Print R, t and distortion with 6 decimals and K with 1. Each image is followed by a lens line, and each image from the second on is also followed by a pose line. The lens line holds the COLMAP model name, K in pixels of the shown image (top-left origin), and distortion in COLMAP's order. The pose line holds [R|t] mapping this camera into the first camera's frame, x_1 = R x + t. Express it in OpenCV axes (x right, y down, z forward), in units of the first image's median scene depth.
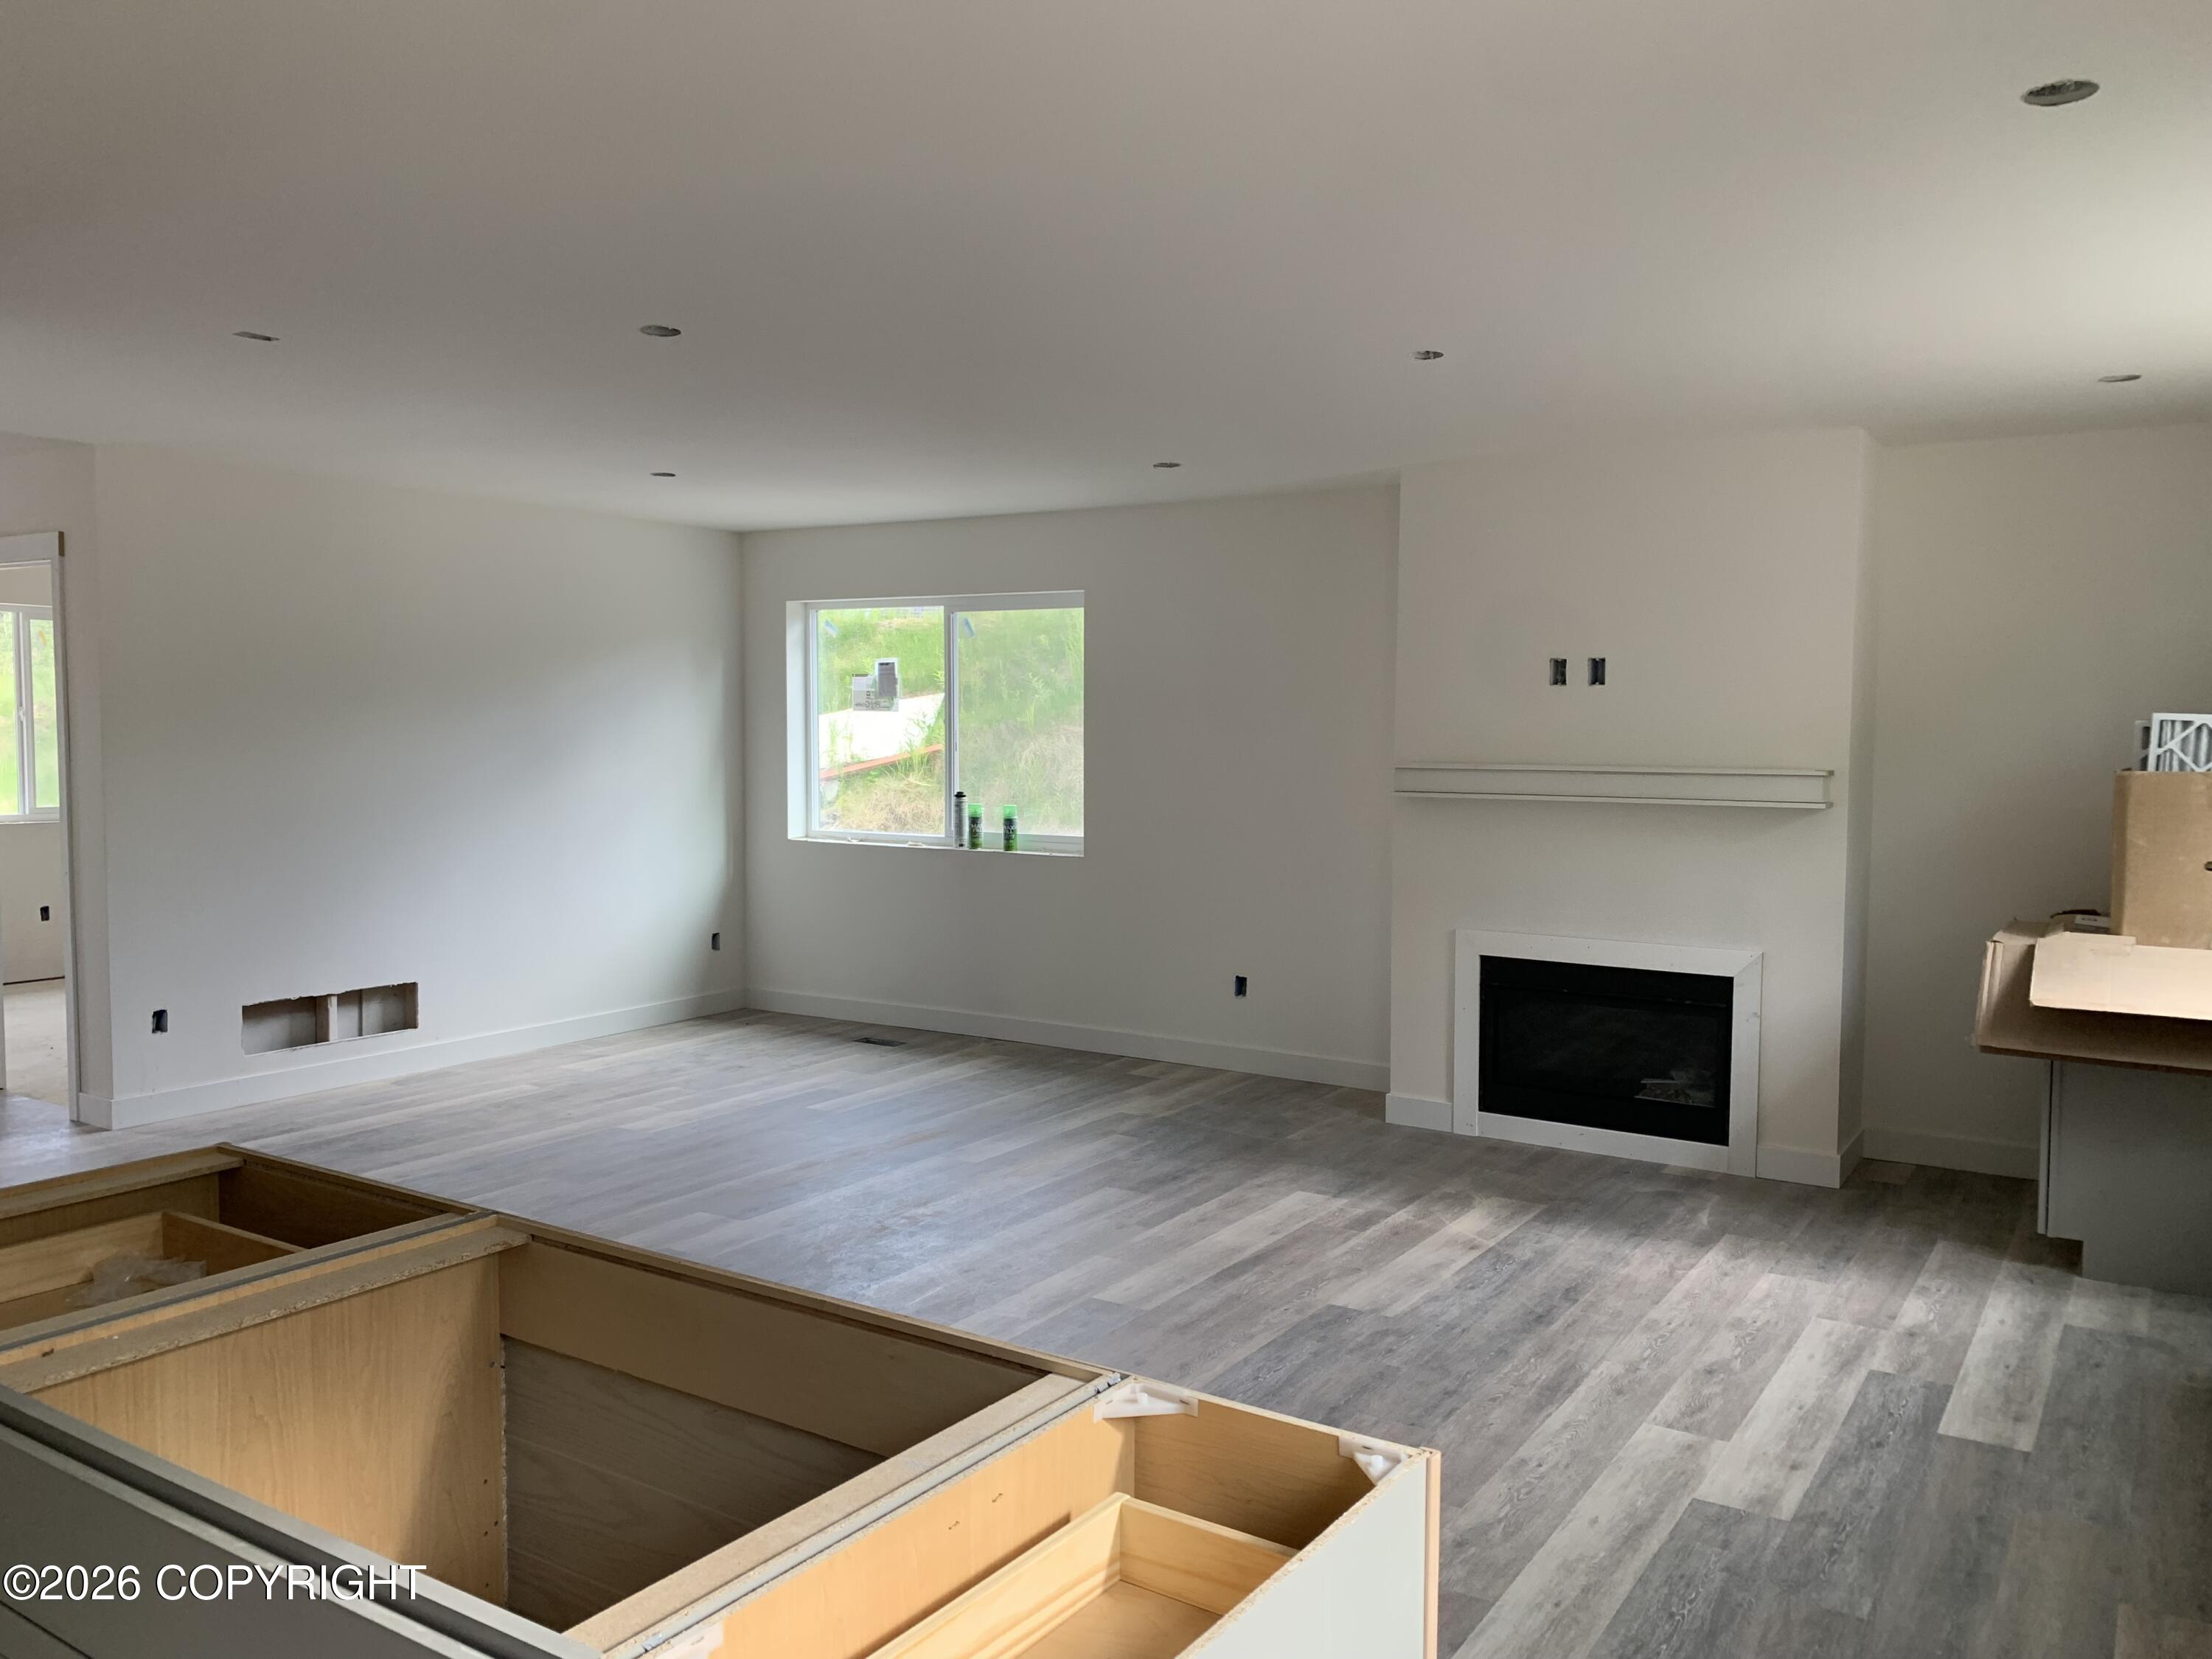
lens RADIAL K [[1688.1, 0, 1106.0], [0, 1688.1, 829.5], [0, 0, 1]] dist [0.033967, -0.000025]
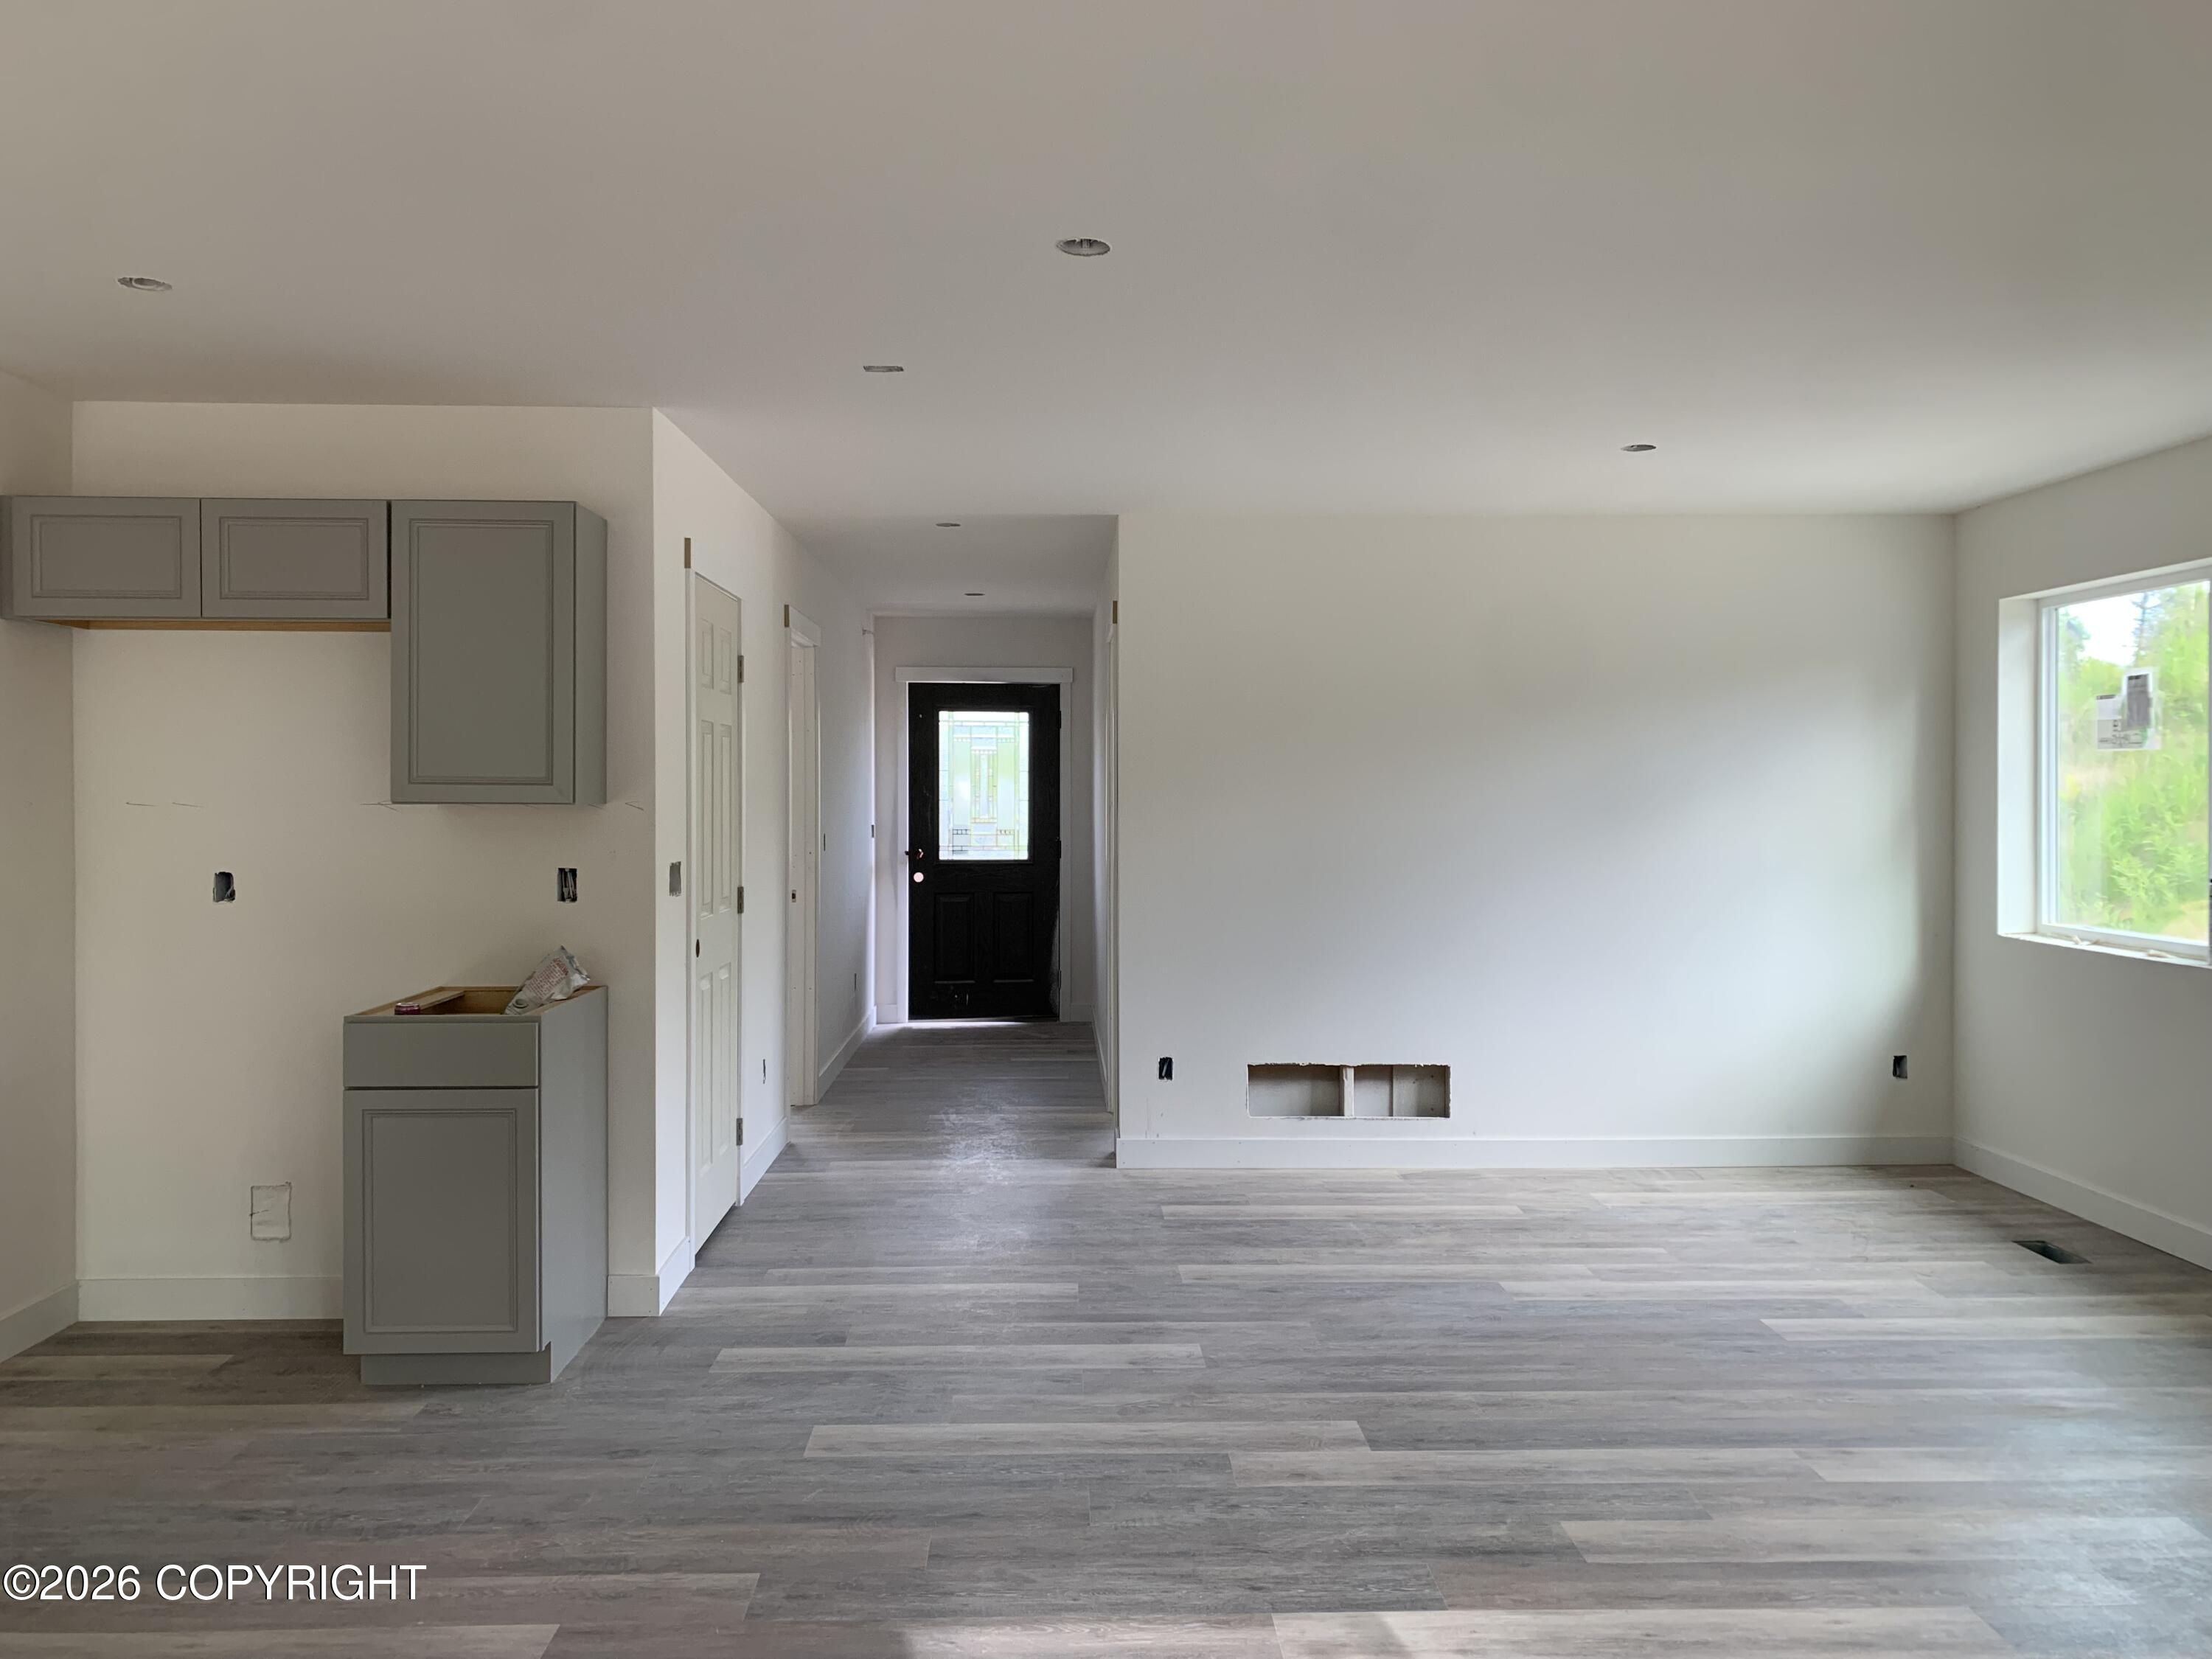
lens RADIAL K [[1700.8, 0, 1111.3], [0, 1700.8, 796.0], [0, 0, 1]] dist [-0.005247, -0.002174]
pose [[0.564731, -0.001173, -0.825274, 0.234785], [-0.050945, 0.998042, -0.036280, -0.008976], [0.823701, 0.062532, 0.563565, 0.368439]]
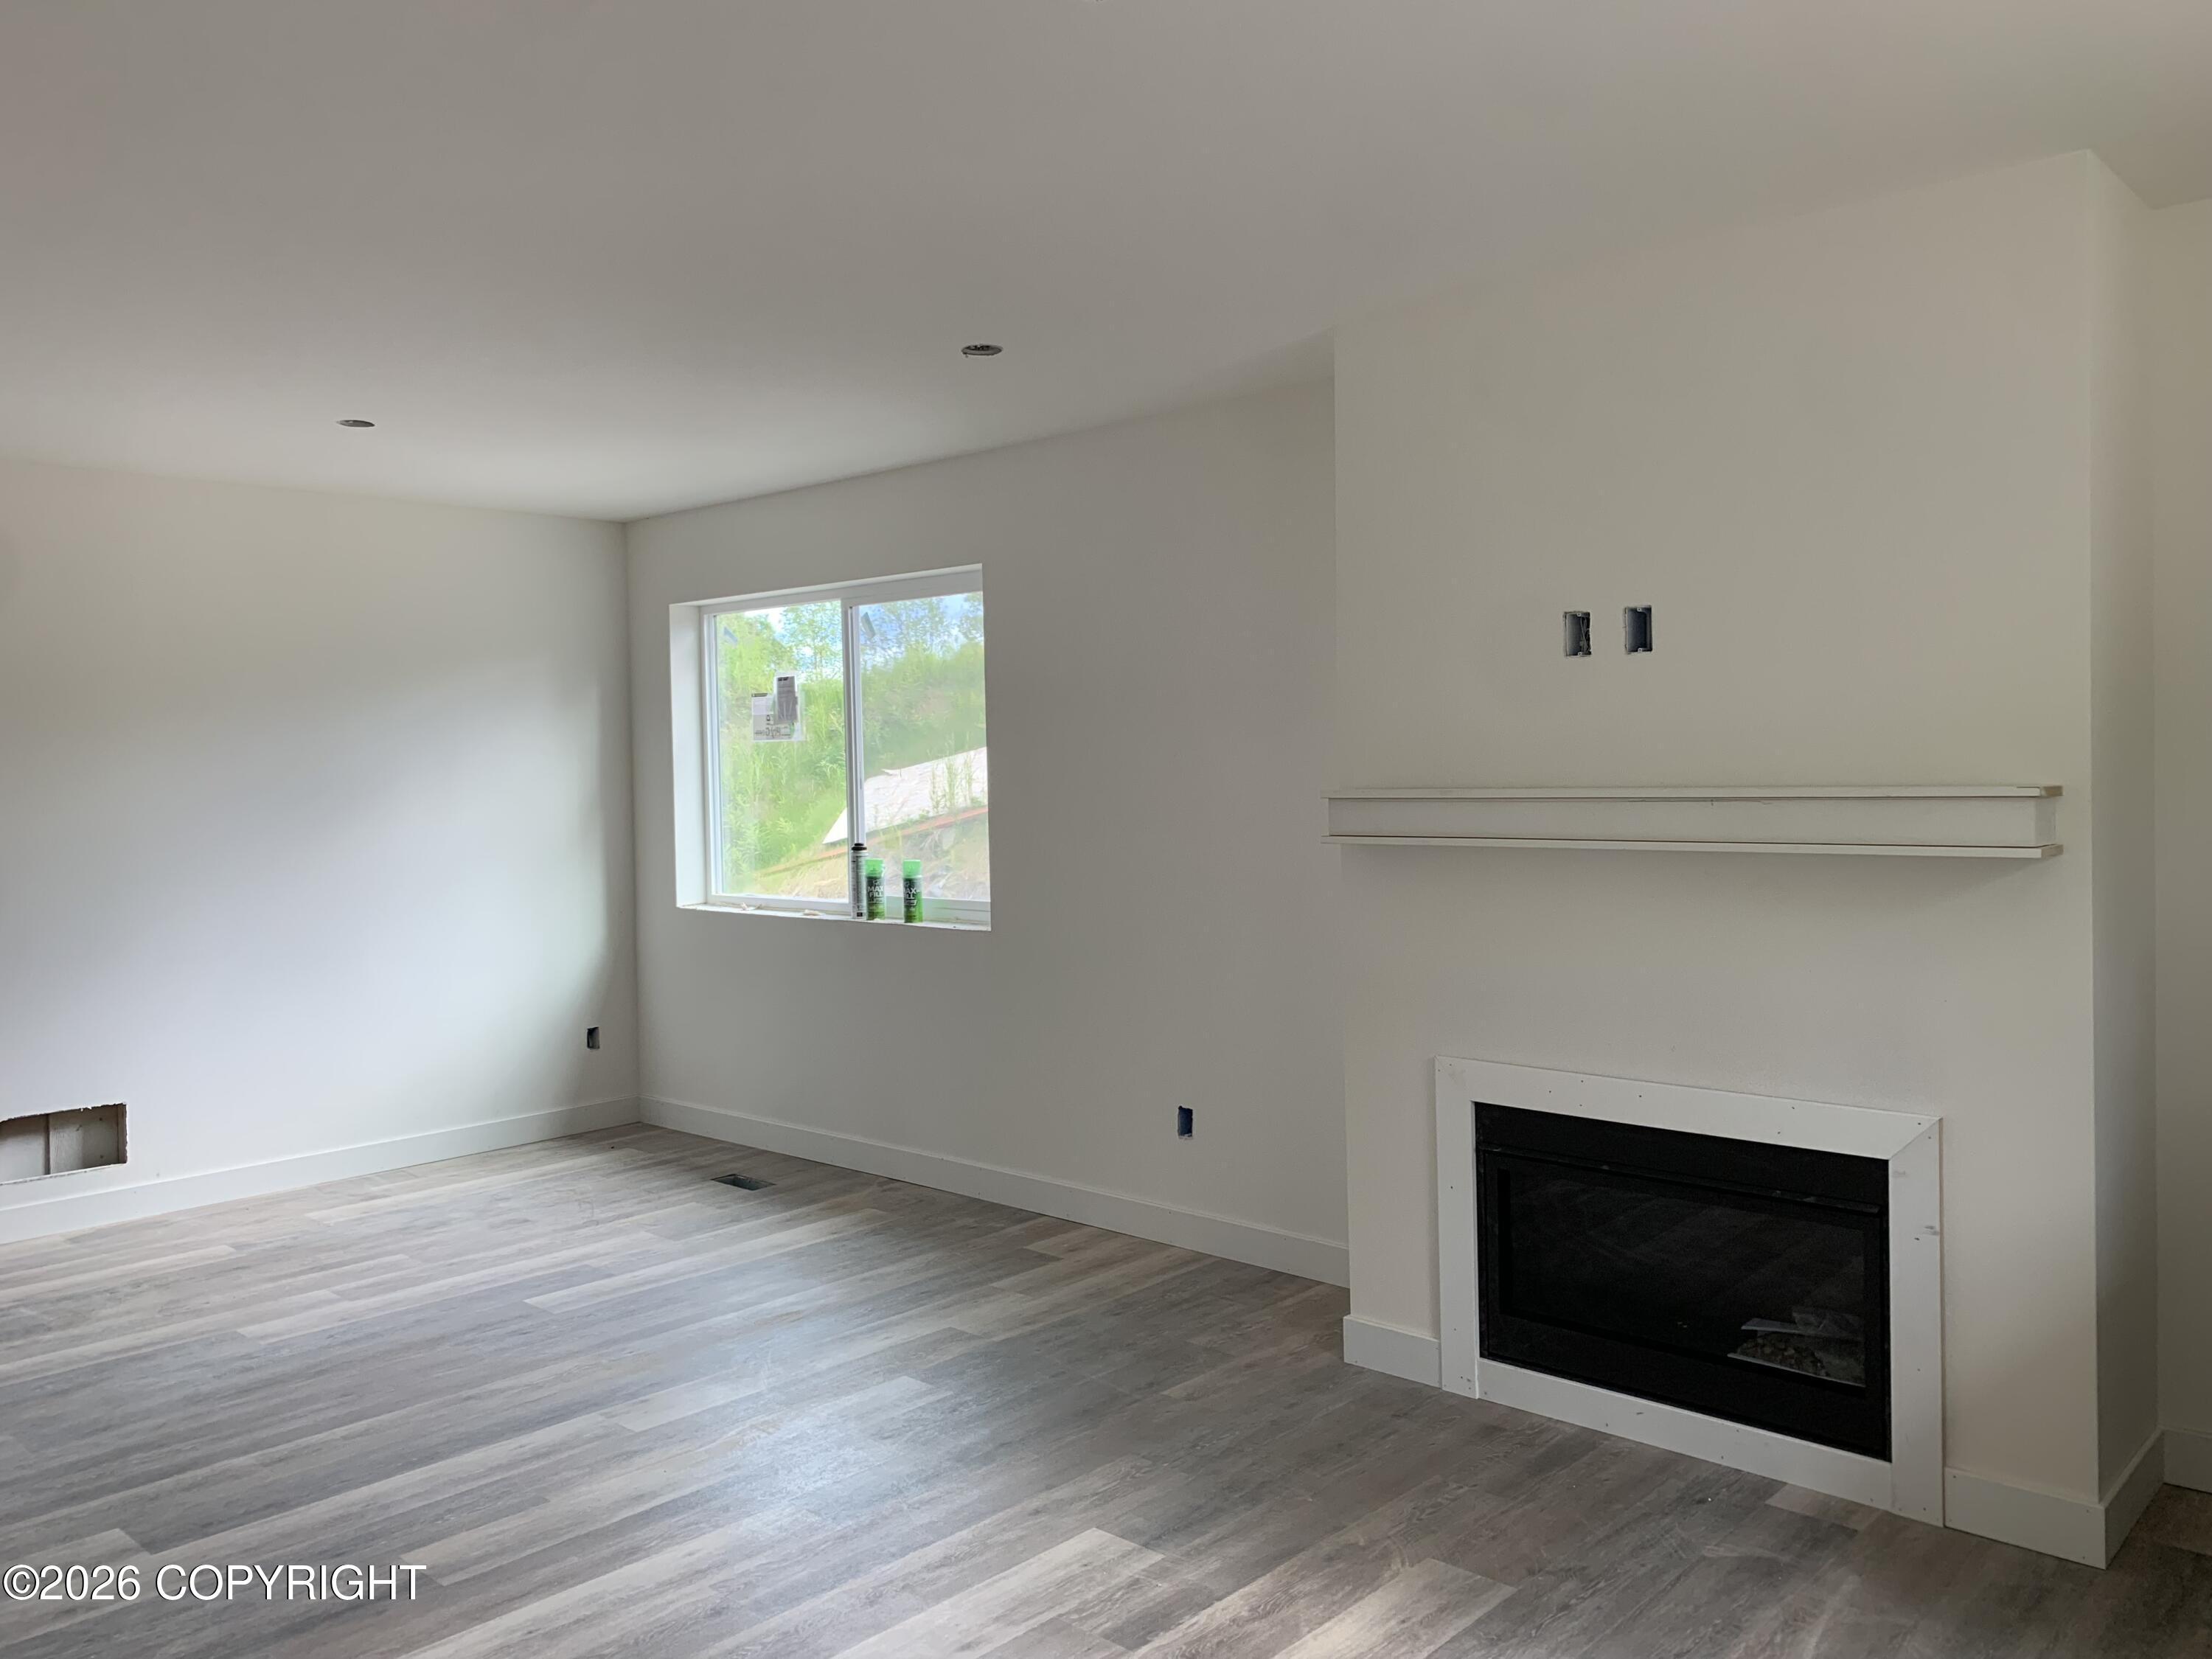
lens RADIAL K [[1688.6, 0, 1093.6], [0, 1688.6, 793.3], [0, 0, 1]] dist [0.004413, -0.000021]
pose [[0.983291, -0.022273, -0.180673, 0.180113], [0.013984, 0.998796, -0.047025, -0.009208], [0.181503, 0.043712, 0.982418, 0.333496]]
